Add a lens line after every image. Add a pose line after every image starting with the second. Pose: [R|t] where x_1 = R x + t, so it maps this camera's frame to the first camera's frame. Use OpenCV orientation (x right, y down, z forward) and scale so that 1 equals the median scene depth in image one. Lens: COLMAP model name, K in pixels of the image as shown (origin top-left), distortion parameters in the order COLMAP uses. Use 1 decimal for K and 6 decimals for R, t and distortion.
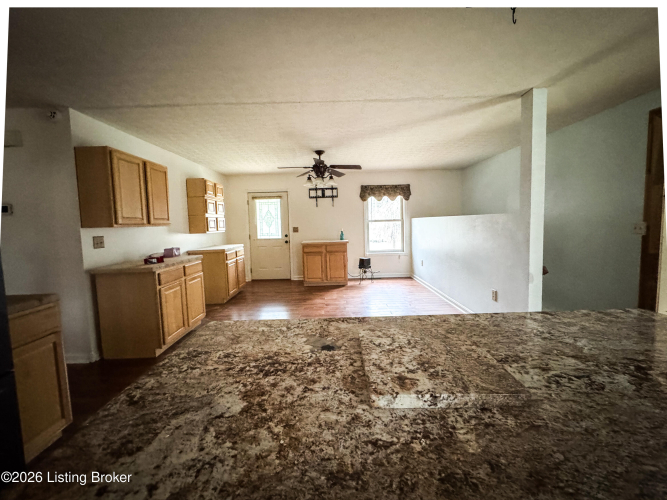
lens RADIAL K [[266.1, 0, 332.8], [0, 266.1, 244.2], [0, 0, 1]] dist [-0.001578, -0.000240]
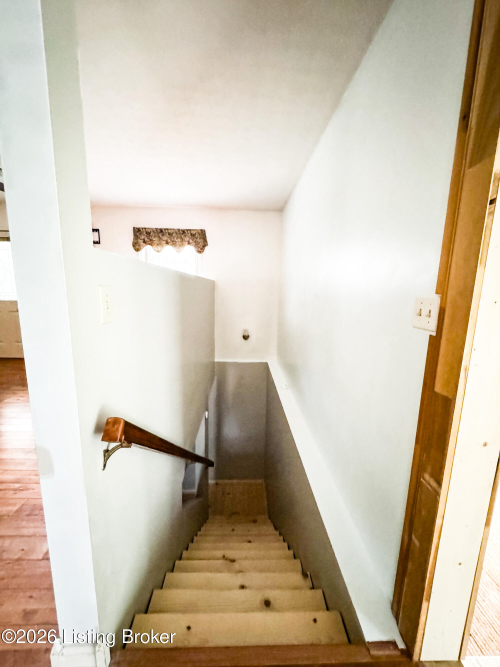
lens RADIAL K [[266.1, 0, 249.3], [0, 266.1, 332.9], [0, 0, 1]] dist [-0.001578, -0.000240]
pose [[0.998985, 0.037130, 0.025498, 0.399765], [-0.039372, 0.994802, 0.093904, -0.026720], [-0.021879, -0.094813, 0.995255, 0.282566]]
